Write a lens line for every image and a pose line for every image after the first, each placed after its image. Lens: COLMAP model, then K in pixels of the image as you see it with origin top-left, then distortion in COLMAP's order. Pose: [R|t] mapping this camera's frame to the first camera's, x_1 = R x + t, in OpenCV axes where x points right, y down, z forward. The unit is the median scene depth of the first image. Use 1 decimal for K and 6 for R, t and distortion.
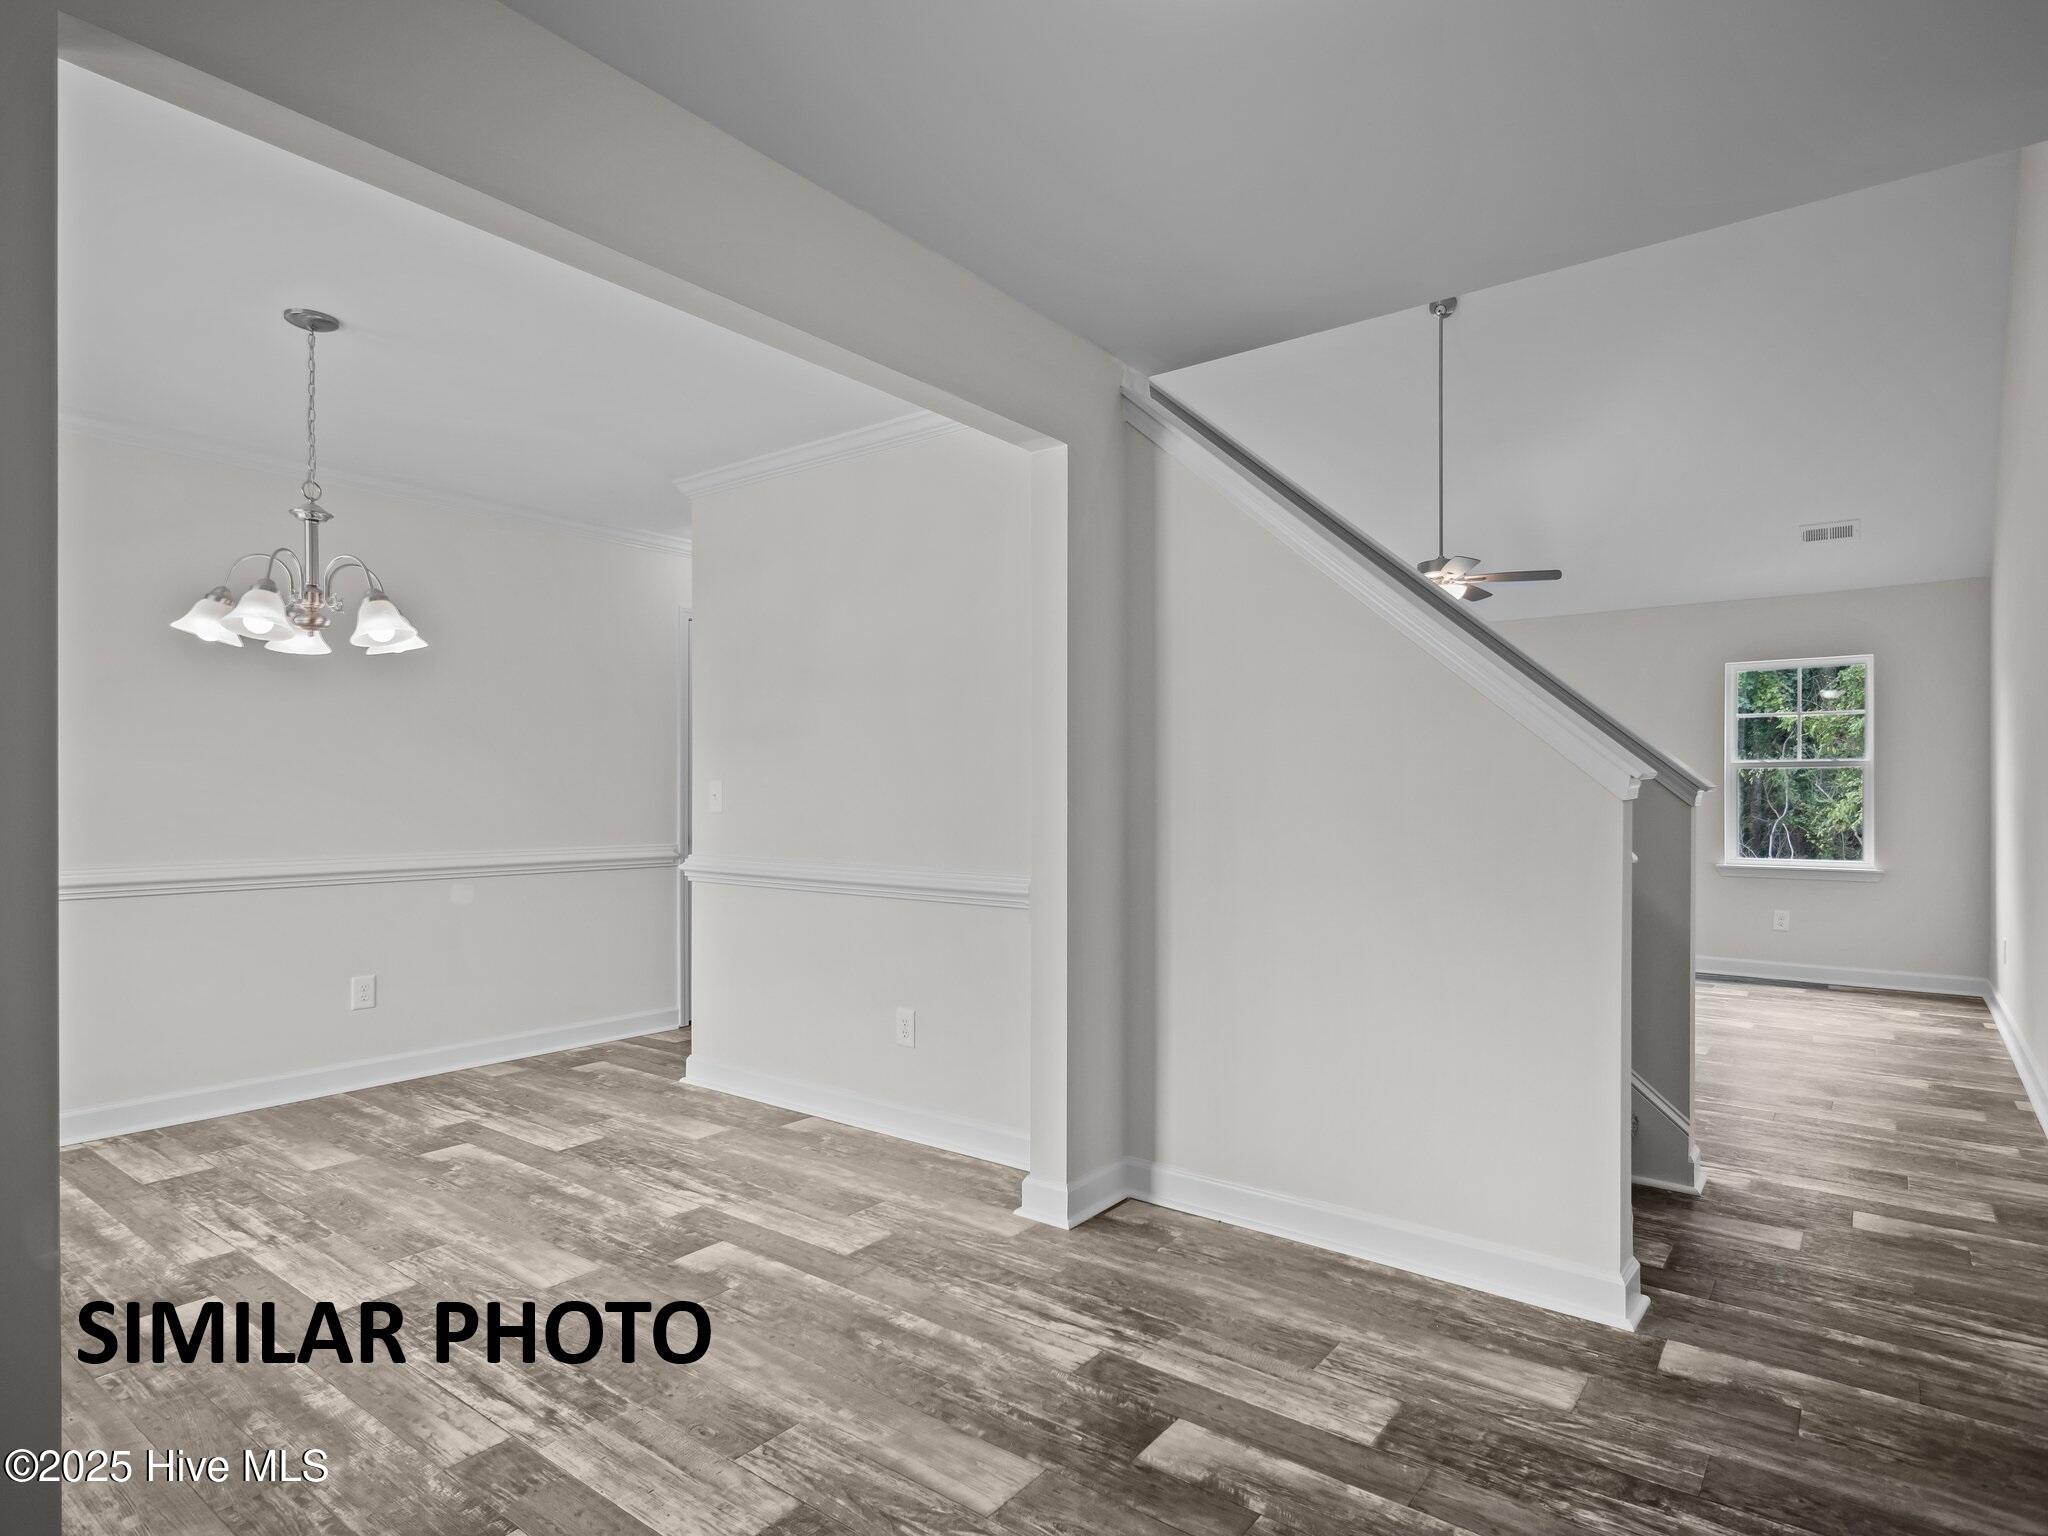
lens RADIAL K [[1137.4, 0, 1055.0], [0, 1137.4, 787.2], [0, 0, 1]] dist [-0.005026, -0.001581]
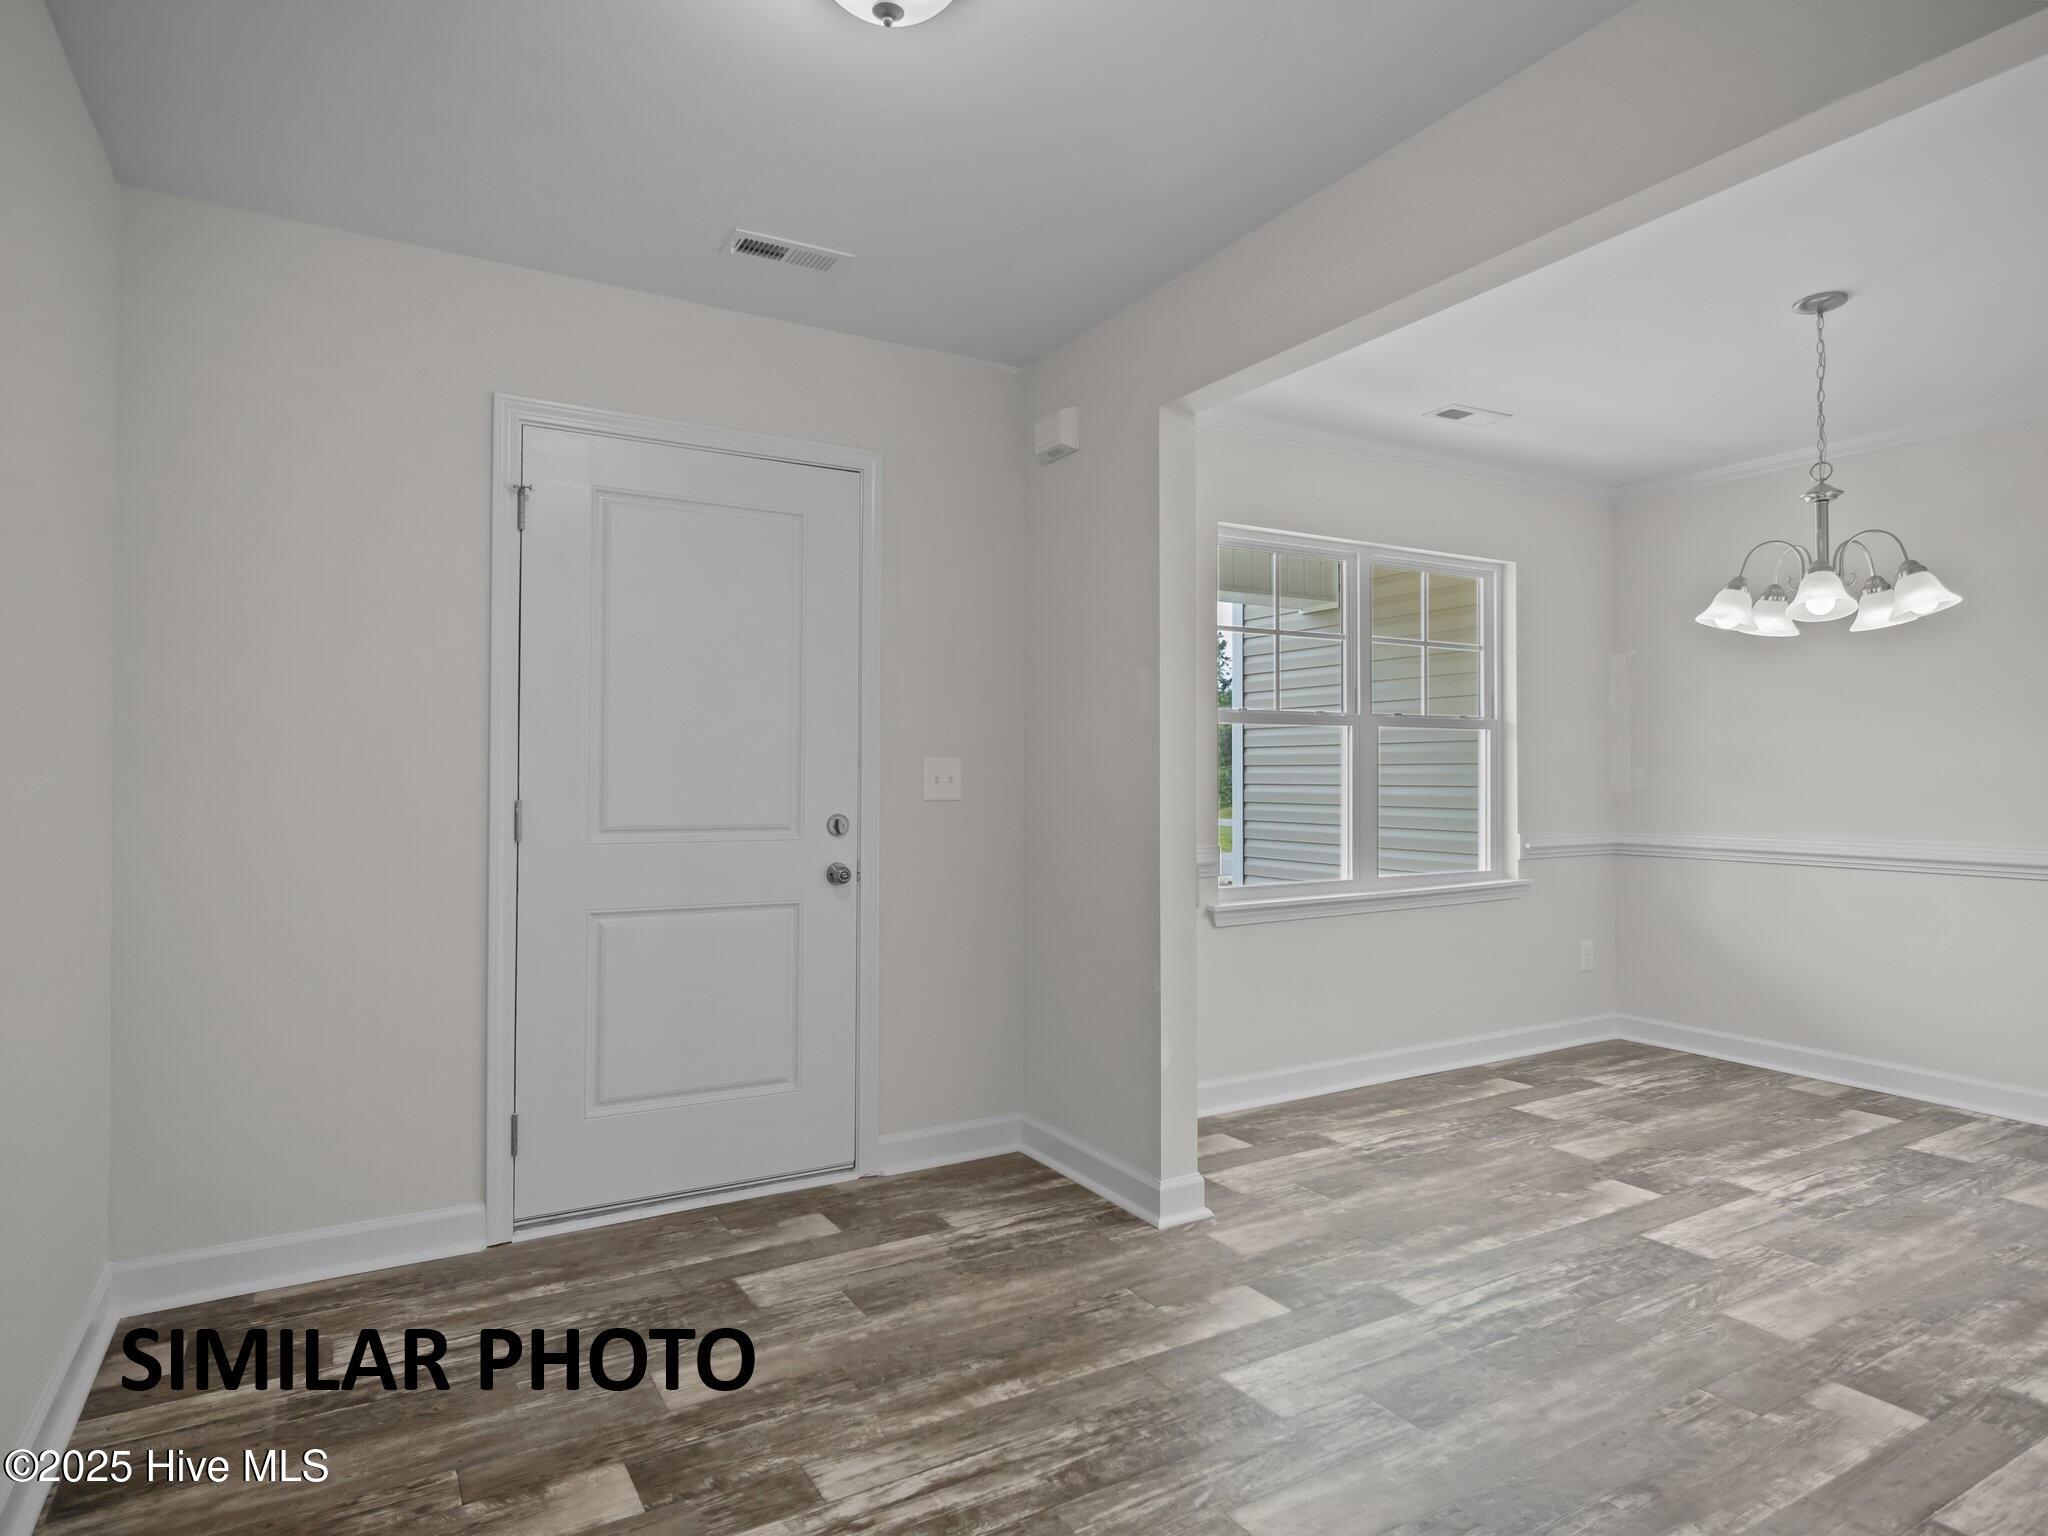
lens RADIAL K [[1166.2, 0, 1024.0], [0, 1166.2, 768.0], [0, 0, 1]] dist [-0.001350, -0.001393]
pose [[-0.397006, -0.004345, -0.917806, 1.232513], [0.005051, 0.999963, -0.006919, 0.007567], [0.917802, -0.007383, -0.396970, 1.652603]]
